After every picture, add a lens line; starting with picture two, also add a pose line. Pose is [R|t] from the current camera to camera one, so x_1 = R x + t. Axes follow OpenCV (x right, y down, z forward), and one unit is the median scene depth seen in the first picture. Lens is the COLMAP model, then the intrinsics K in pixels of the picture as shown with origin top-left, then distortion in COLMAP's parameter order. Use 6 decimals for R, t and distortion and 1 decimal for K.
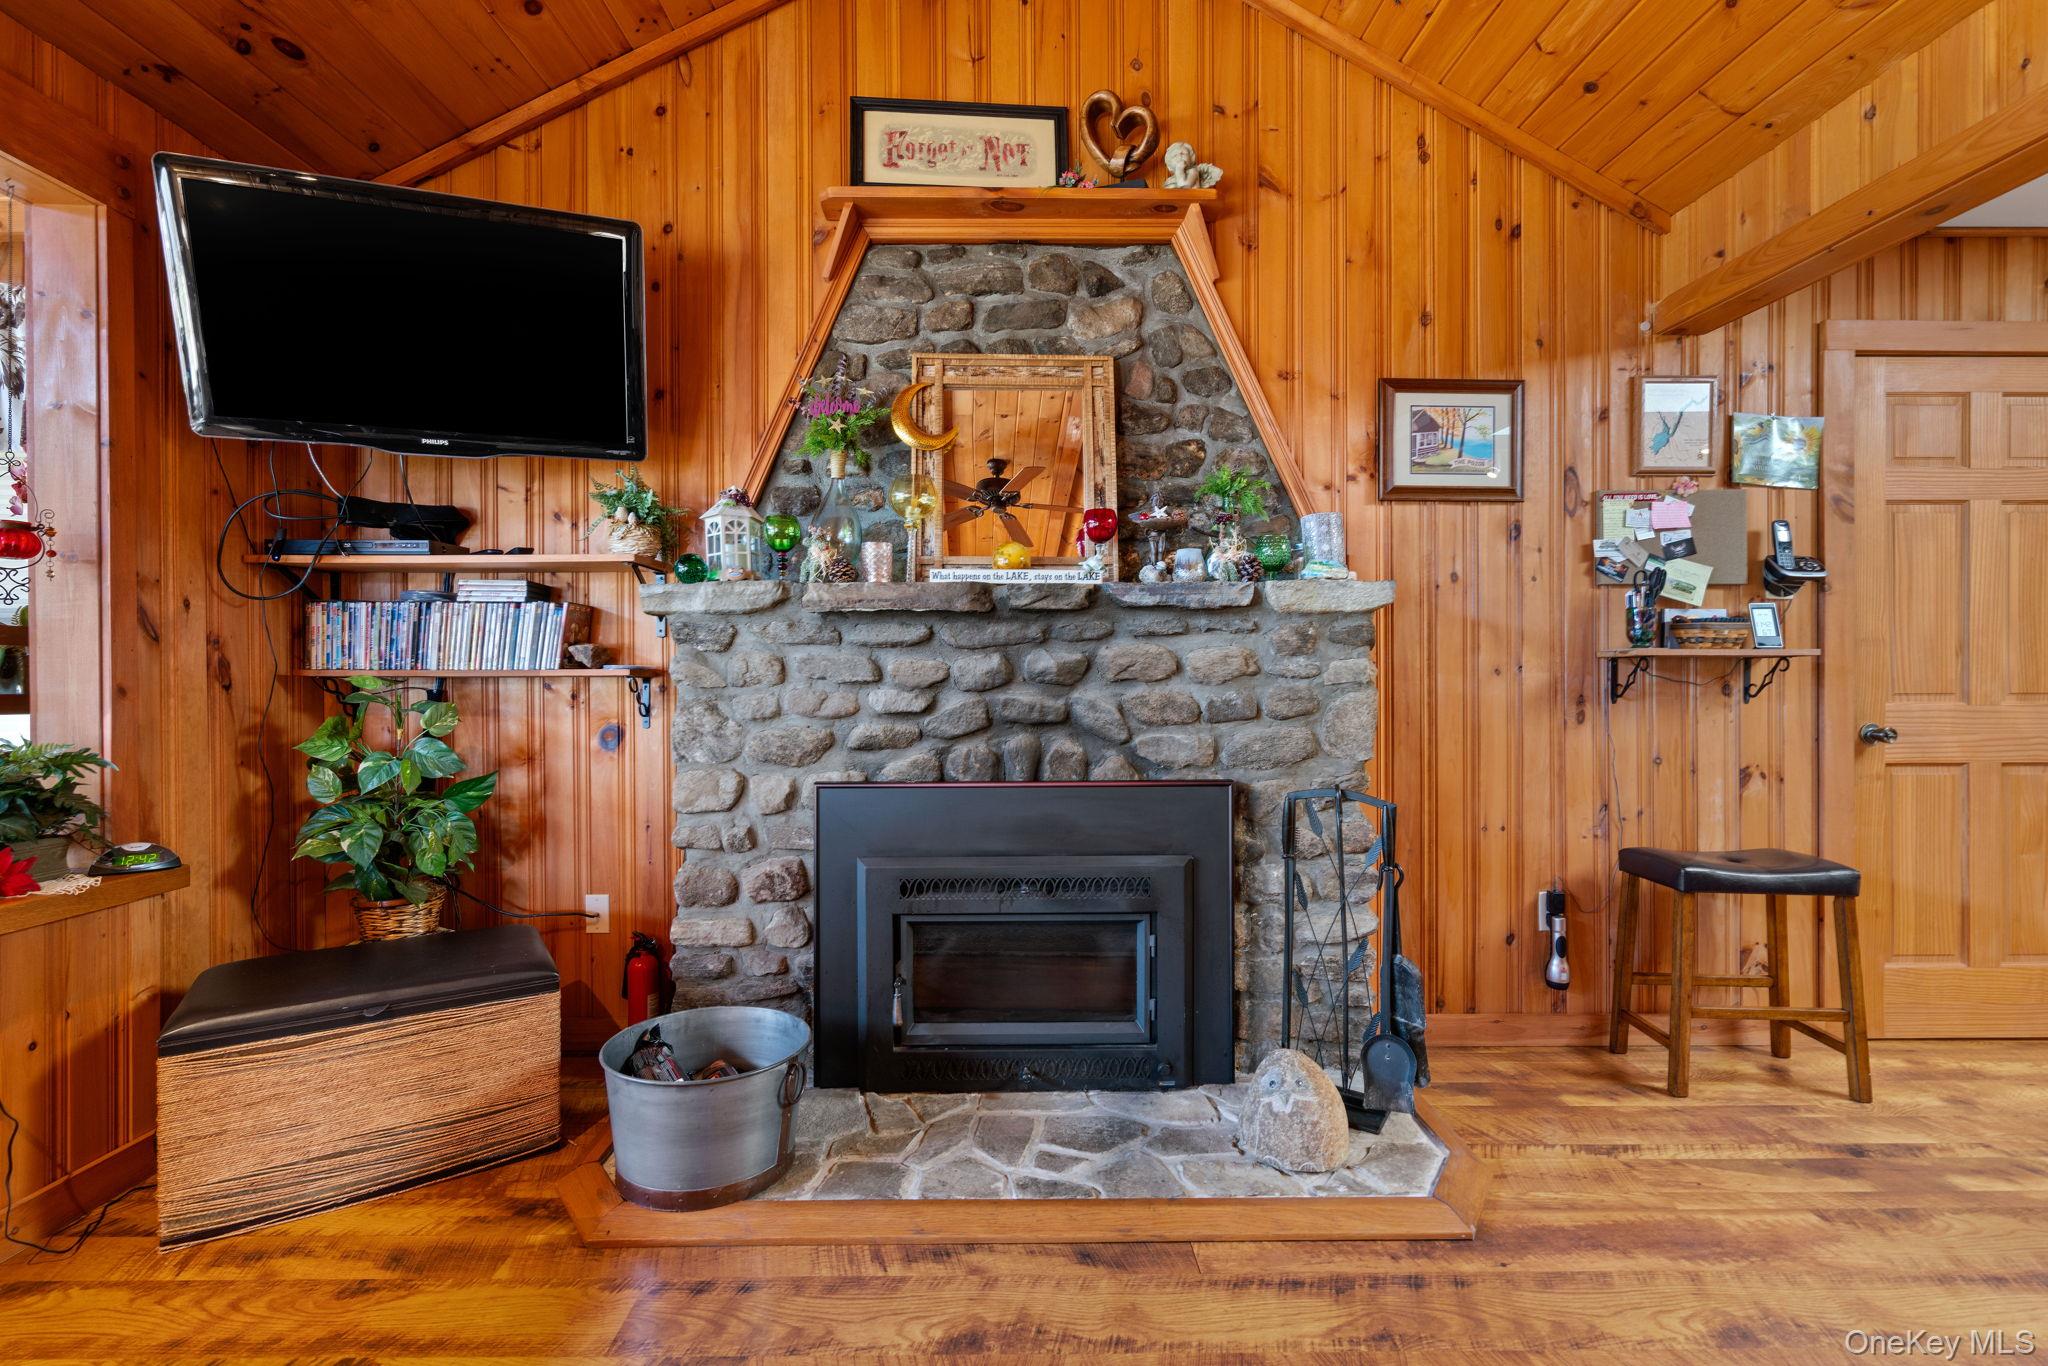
lens RADIAL K [[925.4, 0, 1024.0], [0, 925.4, 683.0], [0, 0, 1]] dist [-0.001045, -0.000026]
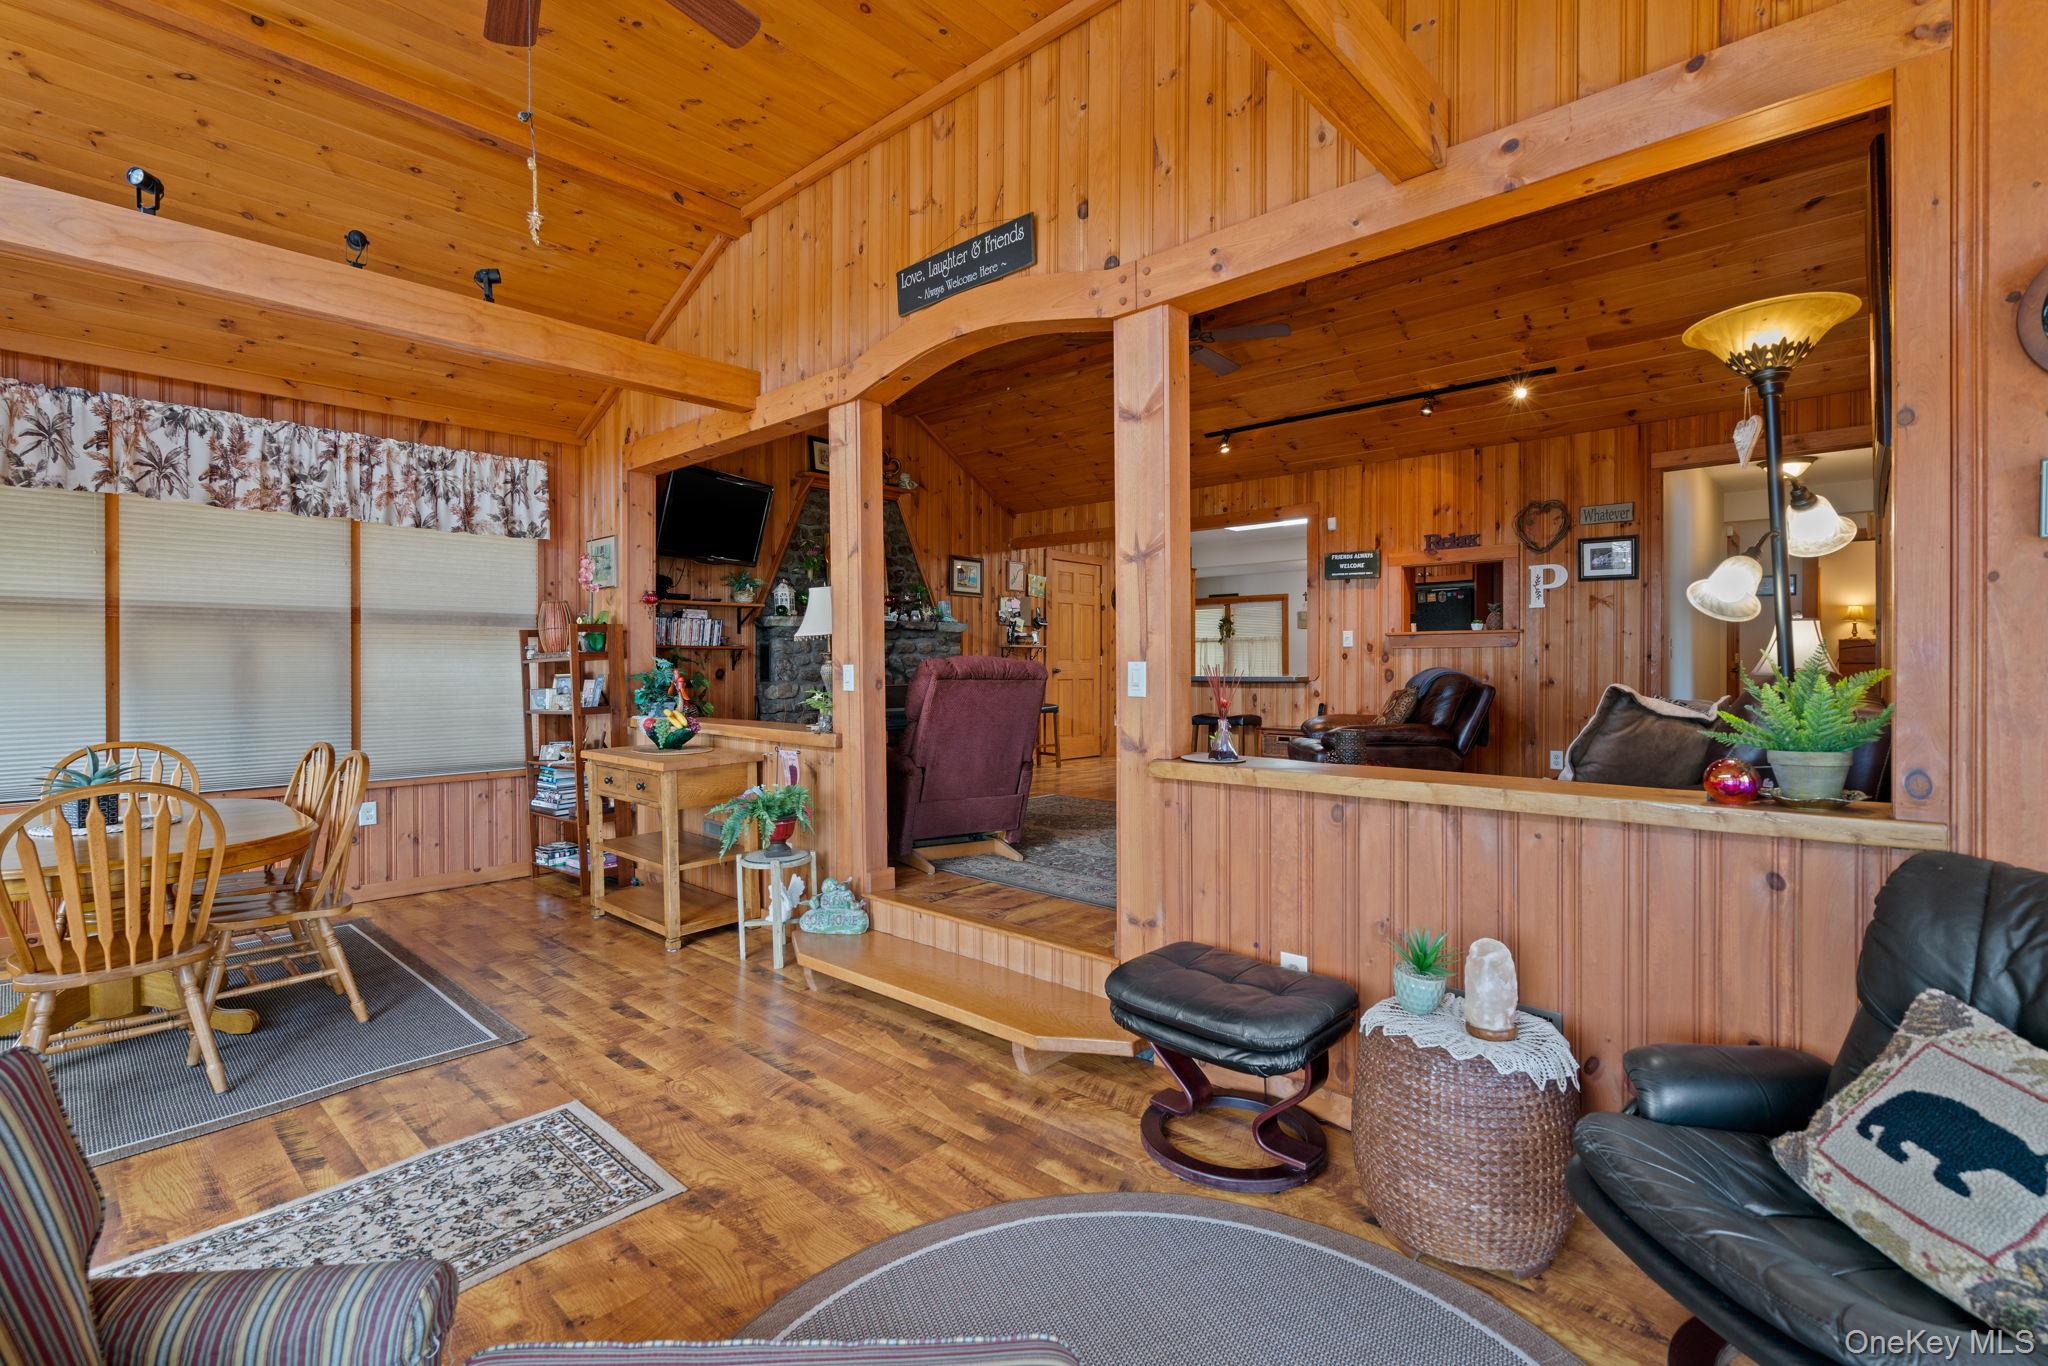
lens RADIAL K [[925.4, 0, 1024.0], [0, 925.4, 683.0], [0, 0, 1]] dist [-0.001045, -0.000026]
pose [[0.686050, -0.014165, 0.727416, -1.678033], [0.001759, 0.999840, 0.017811, 0.040922], [-0.727552, -0.010940, 0.685965, -1.282351]]
